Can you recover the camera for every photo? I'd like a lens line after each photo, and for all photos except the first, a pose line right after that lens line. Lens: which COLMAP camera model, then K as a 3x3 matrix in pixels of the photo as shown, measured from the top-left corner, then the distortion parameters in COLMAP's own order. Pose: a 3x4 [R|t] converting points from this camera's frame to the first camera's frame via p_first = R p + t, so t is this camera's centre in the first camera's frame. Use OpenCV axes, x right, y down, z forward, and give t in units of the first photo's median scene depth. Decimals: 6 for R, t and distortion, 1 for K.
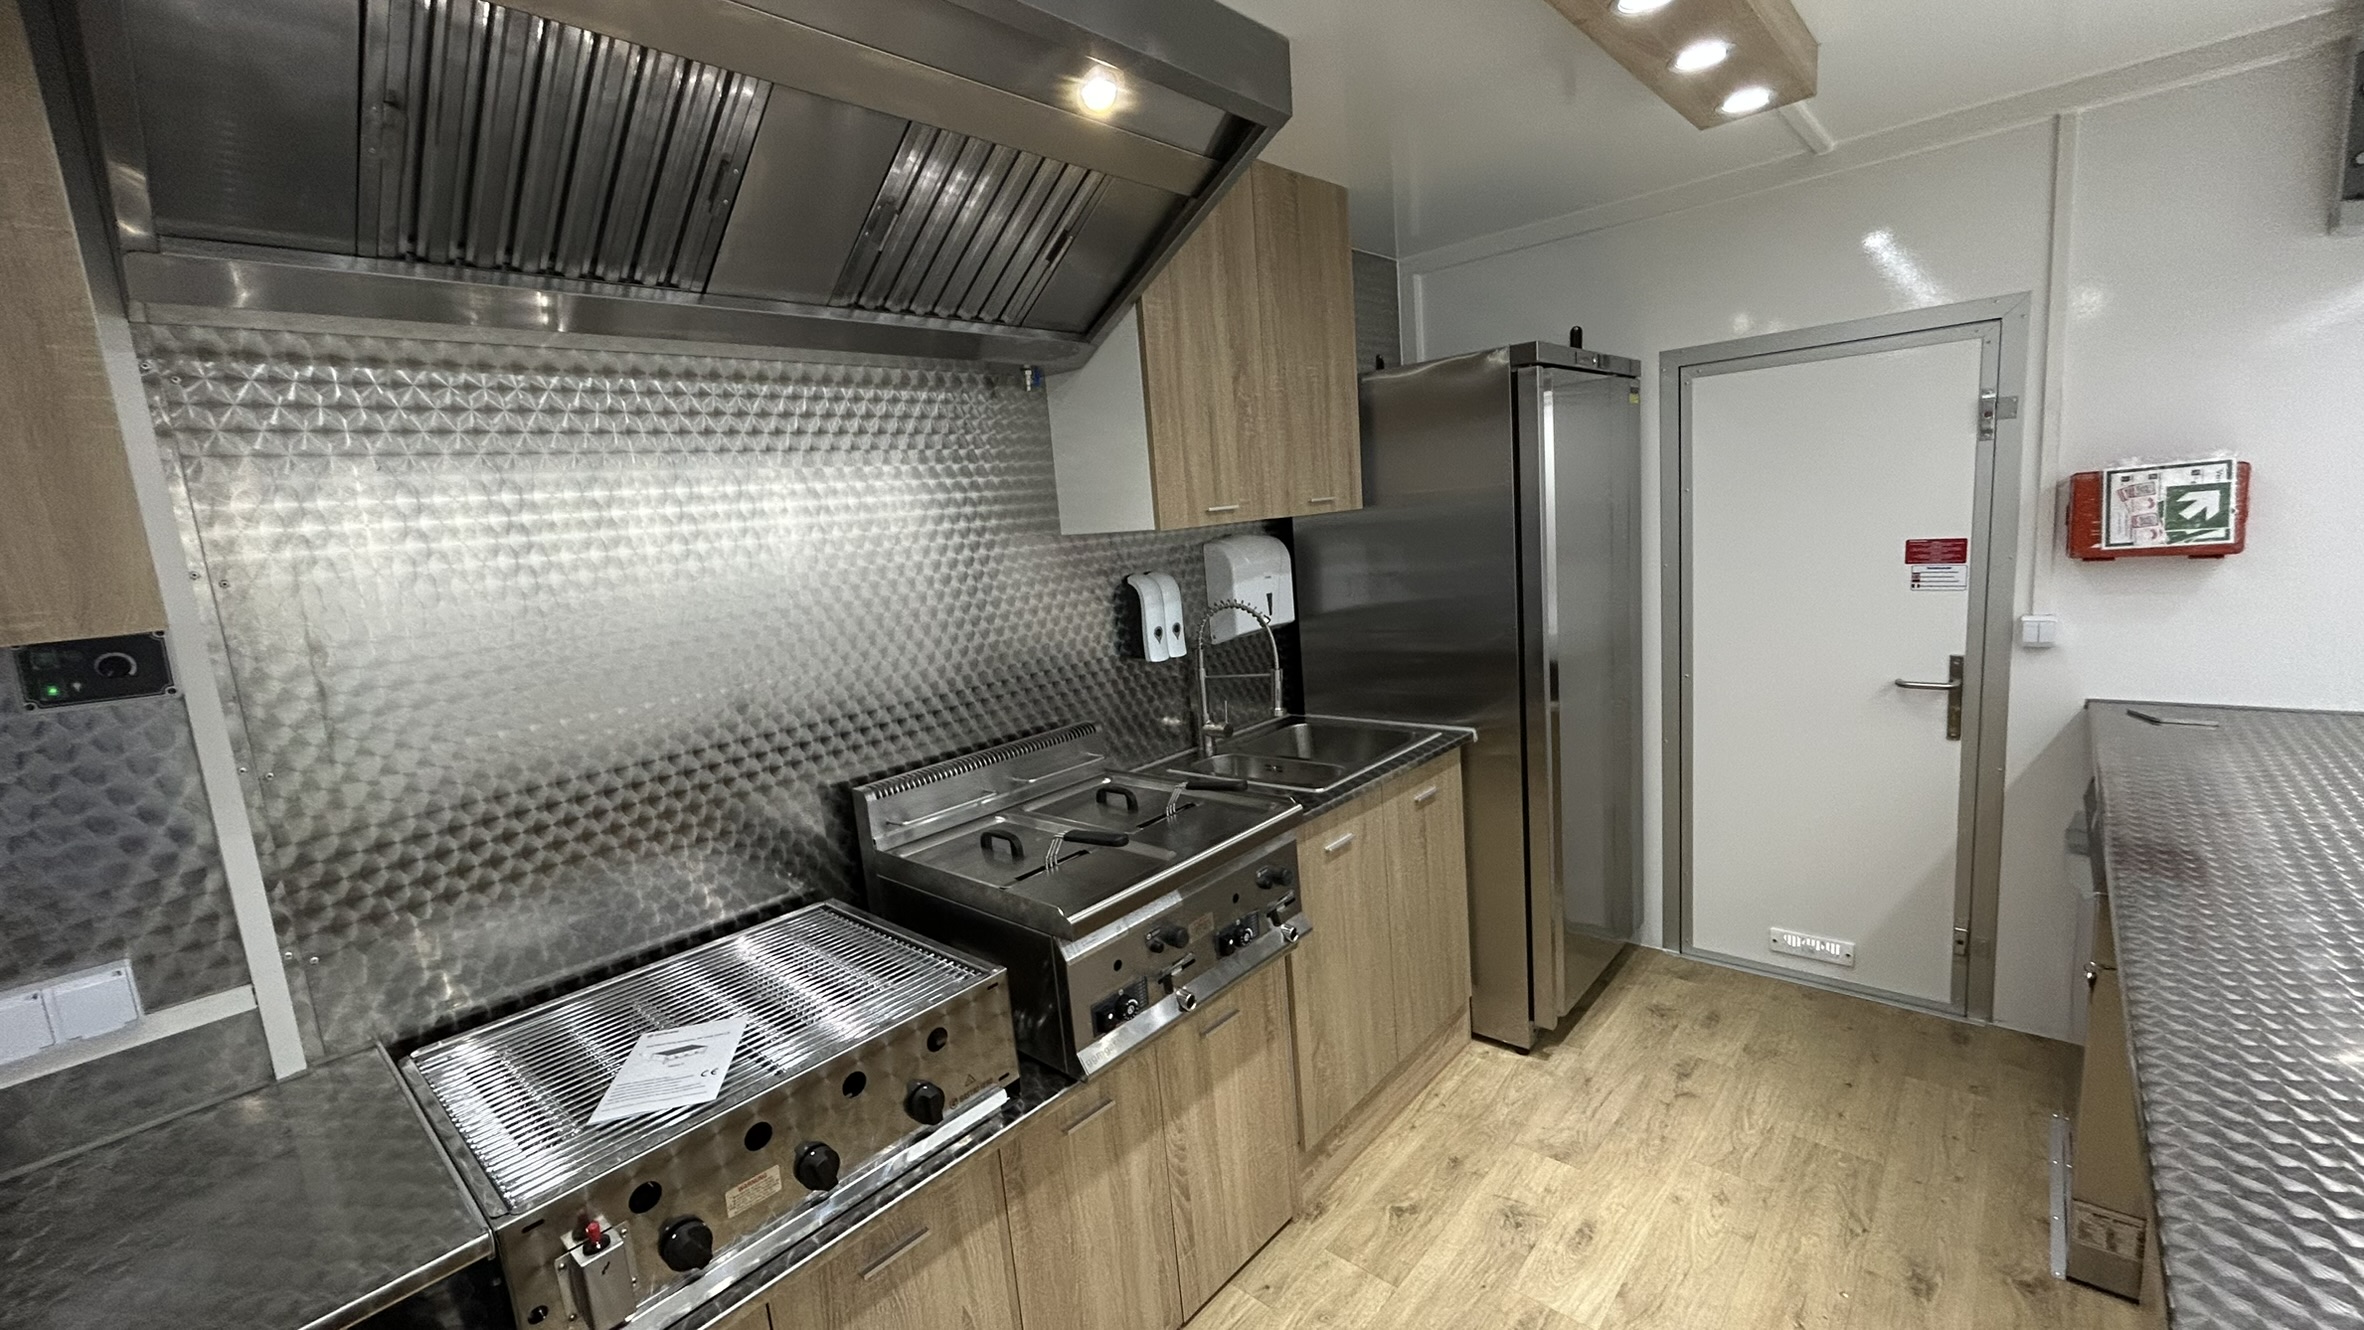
lens RADIAL K [[955.3, 0, 1182.0], [0, 955.3, 665.0], [0, 0, 1]] dist [0.003441, -0.000059]
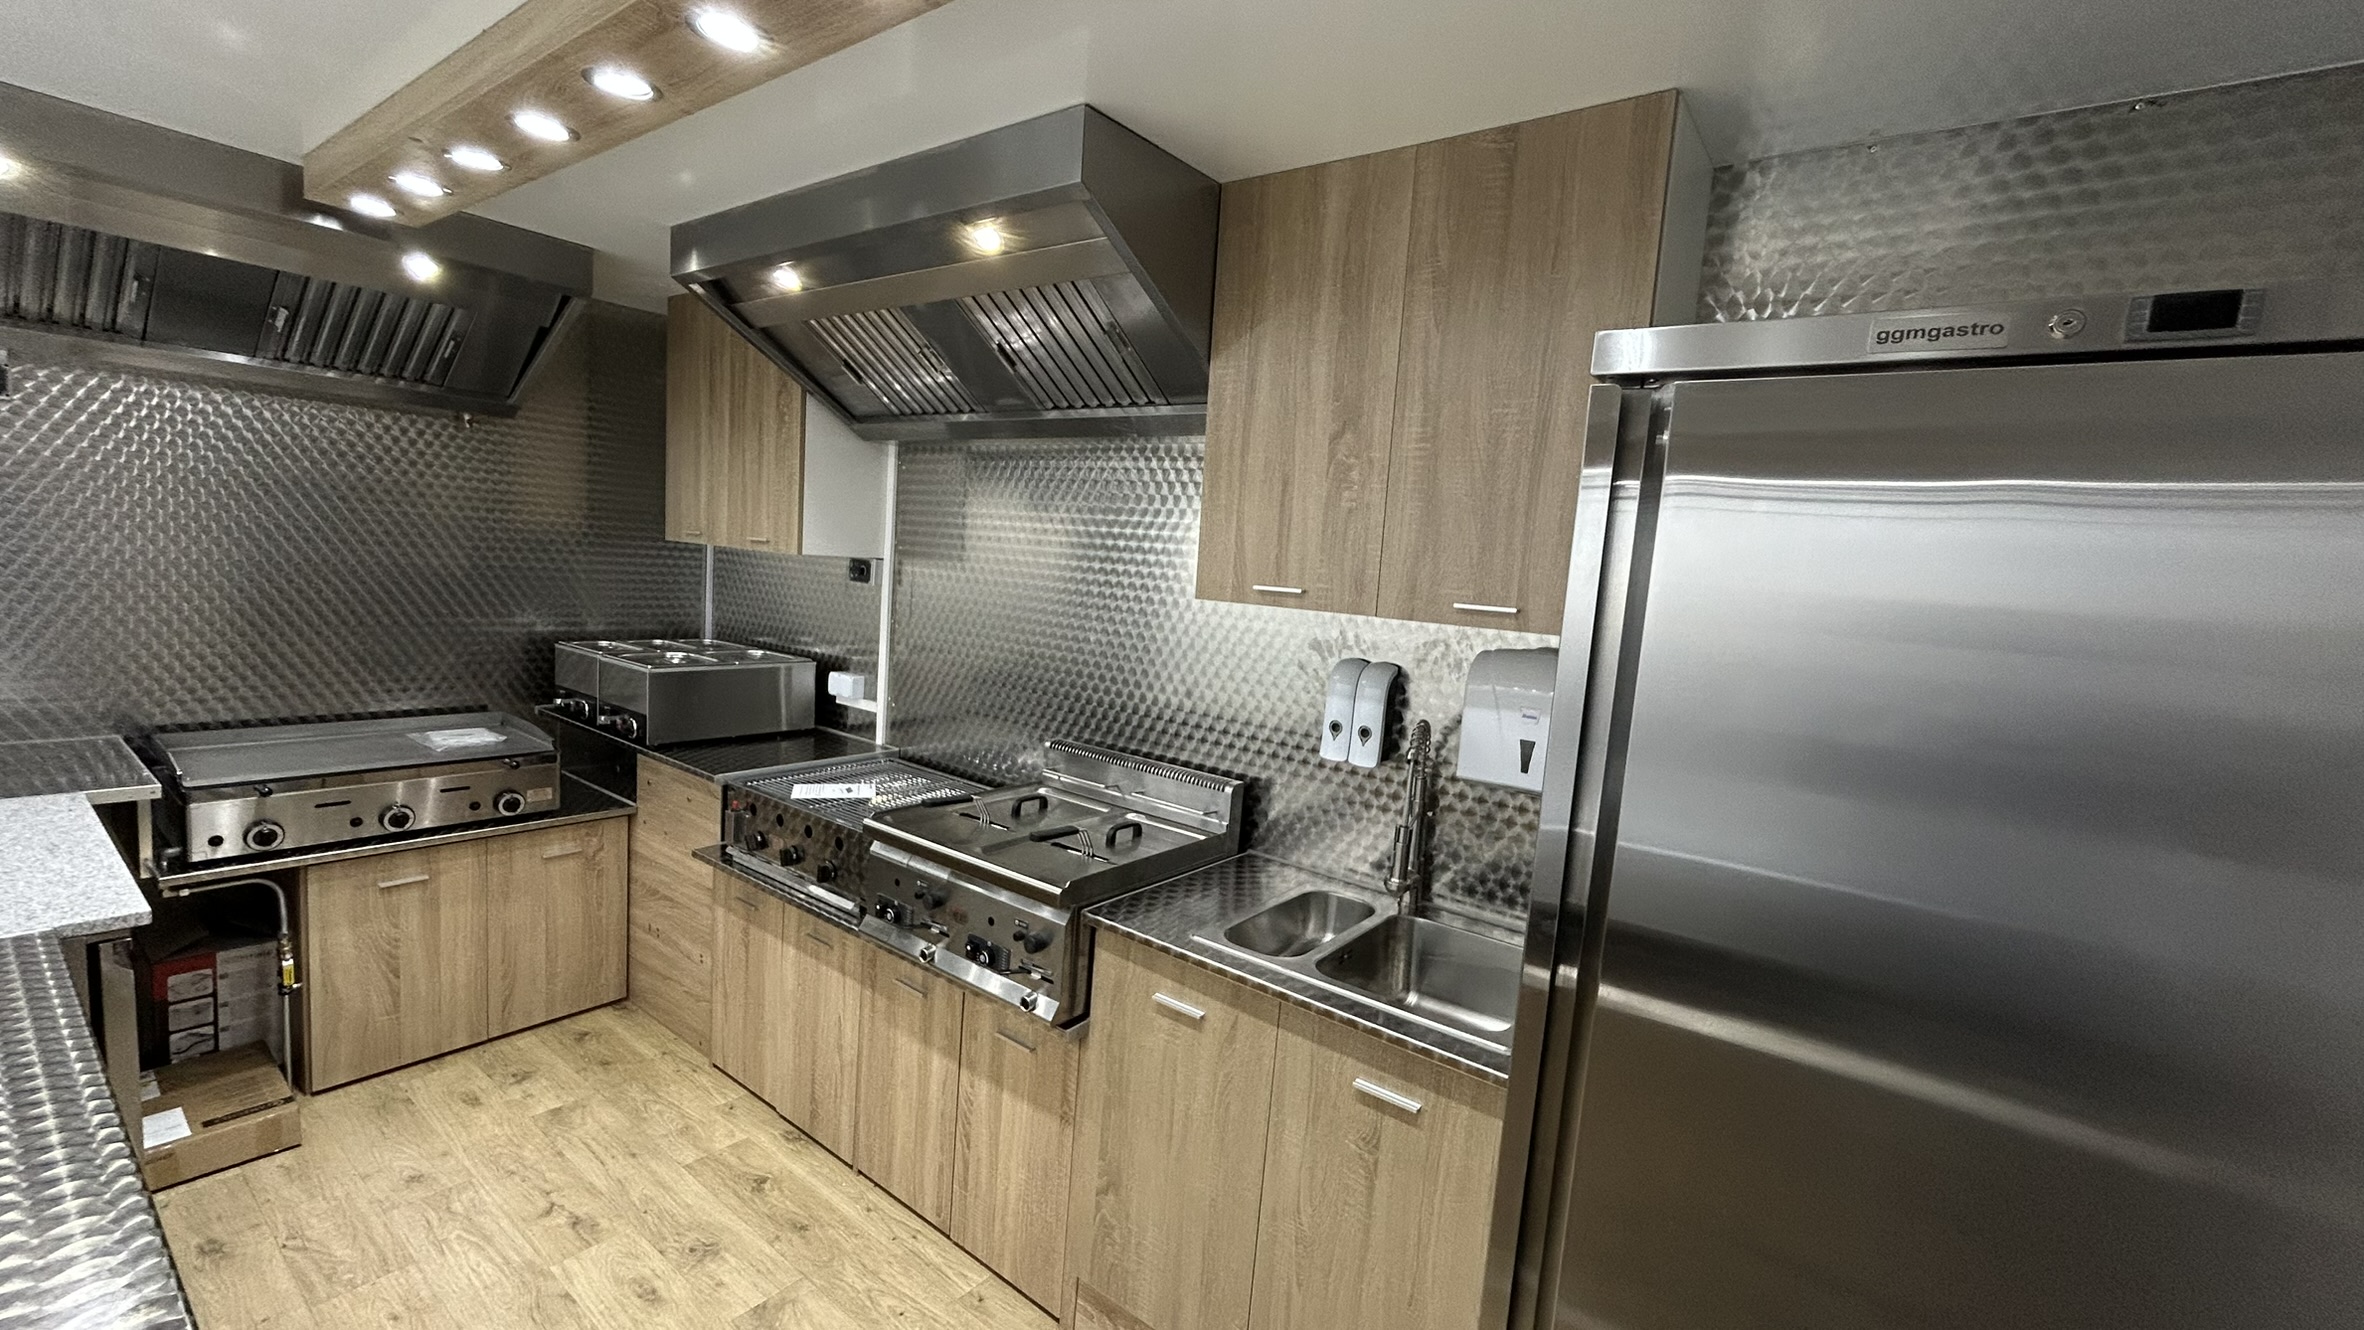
lens RADIAL K [[956.1, 0, 1170.7], [0, 956.1, 667.9], [0, 0, 1]] dist [0.002725, -0.000010]
pose [[0.073895, 0.203975, -0.976183, 0.890056], [-0.237798, 0.954228, 0.181387, -0.231229], [0.968500, 0.218731, 0.119018, 0.826734]]
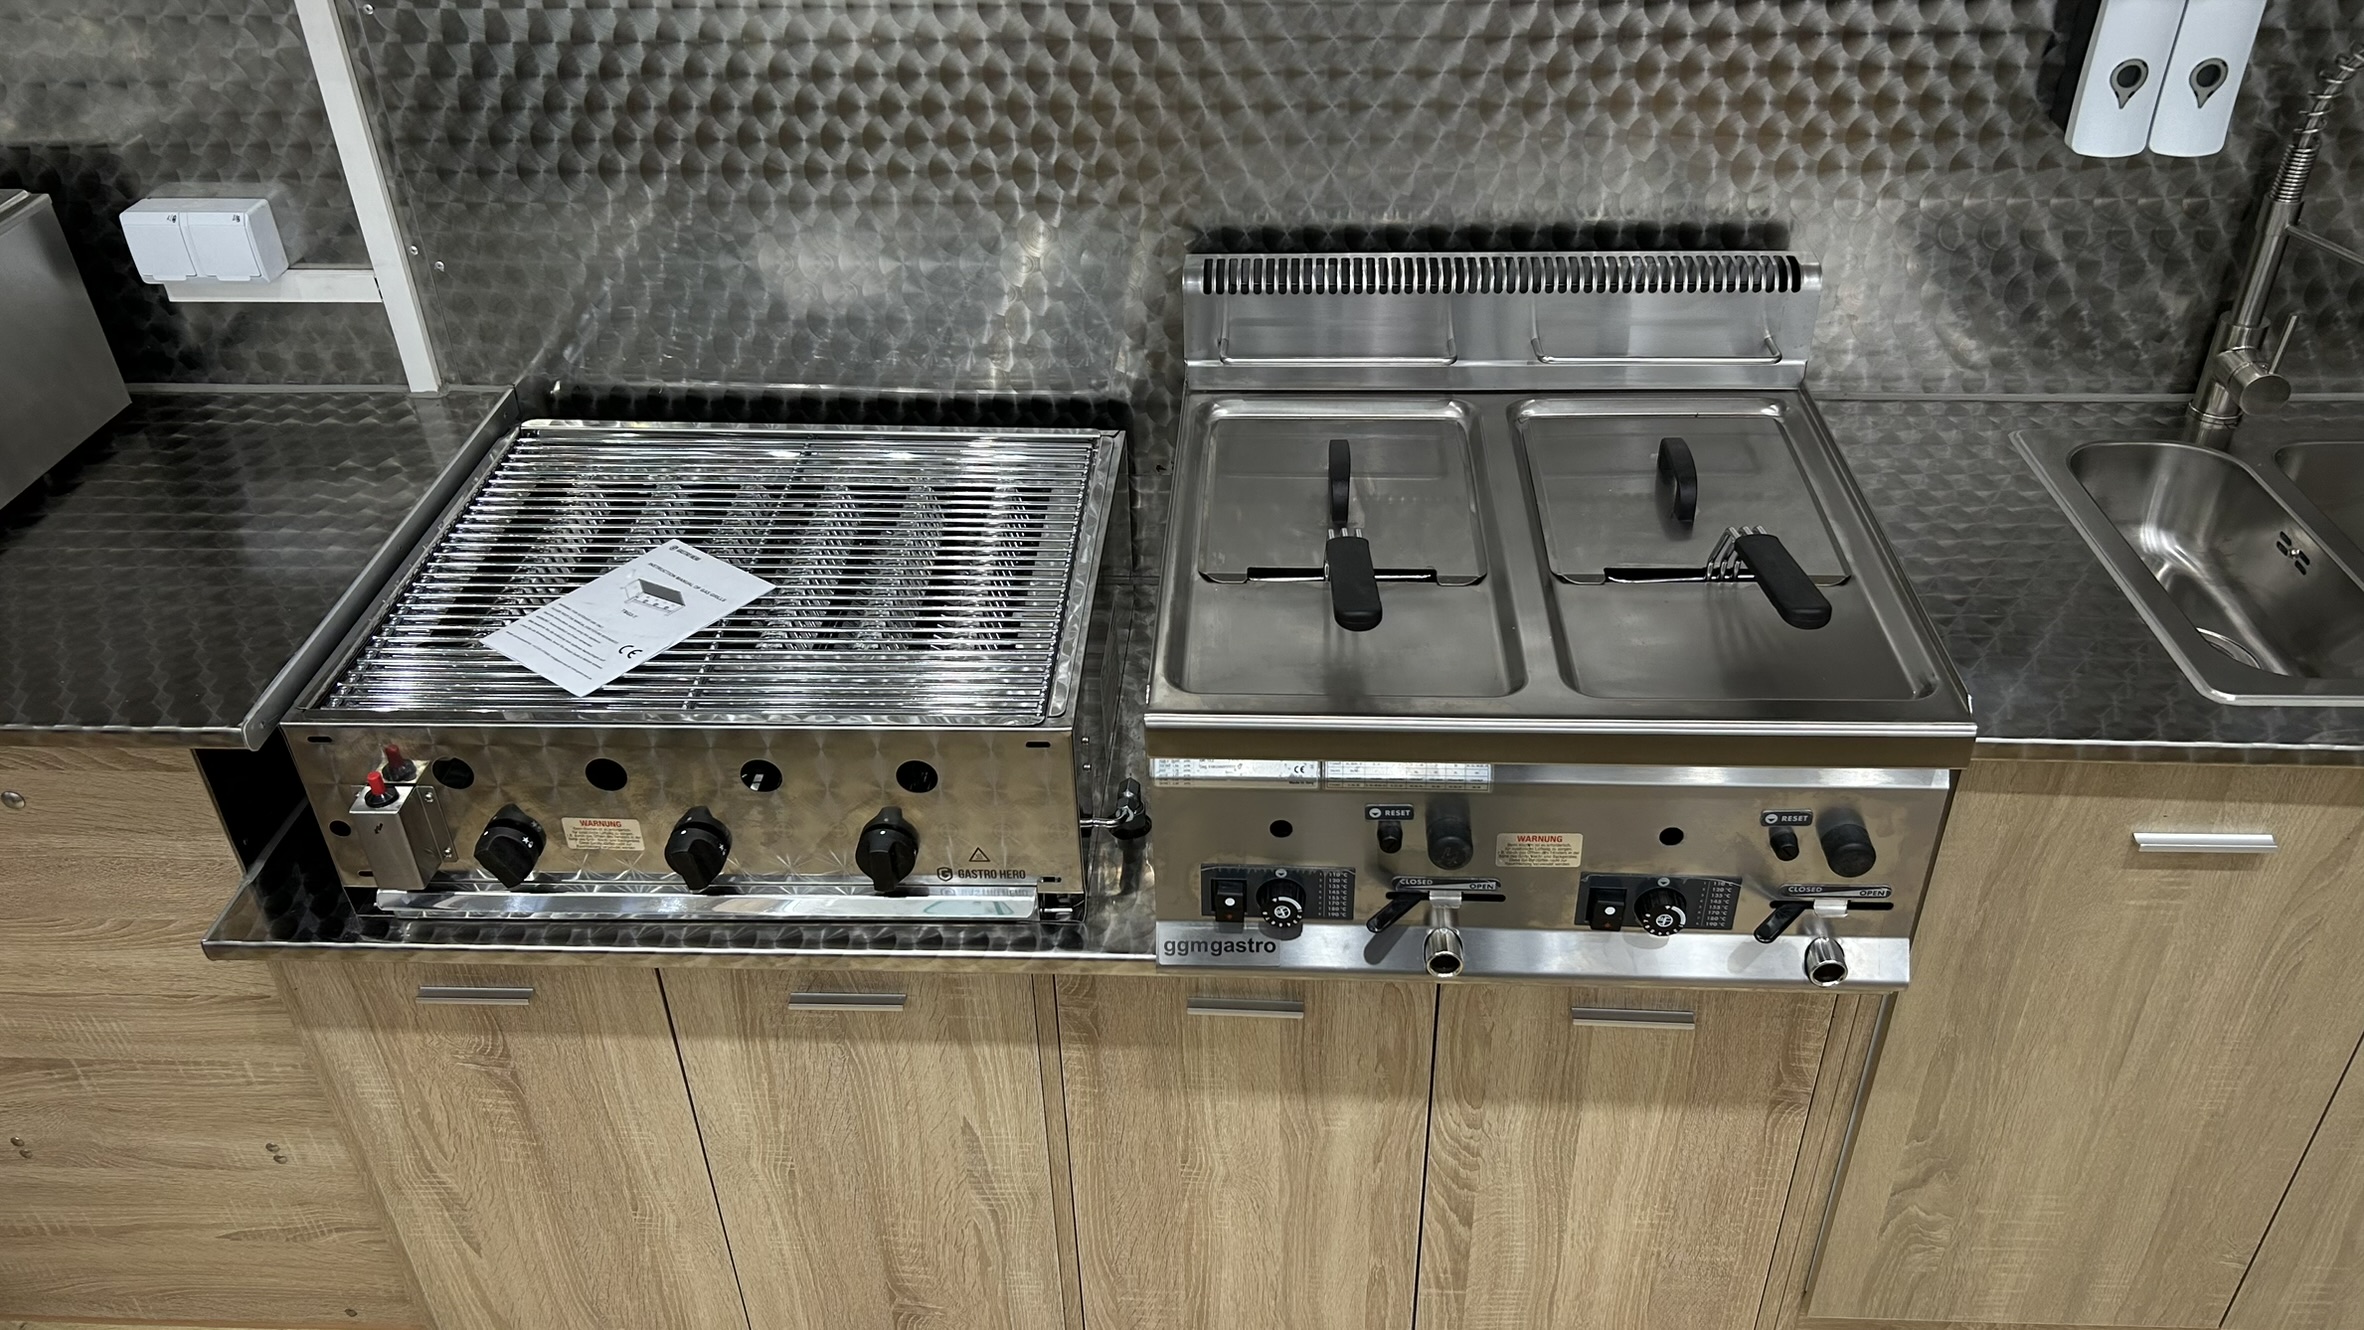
lens RADIAL K [[1802.0, 0, 1201.6], [0, 1802.0, 661.5], [0, 0, 1]] dist [0.028528, -0.029826]
pose [[0.630663, 0.501033, -0.592647, 0.298751], [-0.155957, 0.829909, 0.535657, -0.180164], [0.760225, -0.245392, 0.601532, 0.310661]]
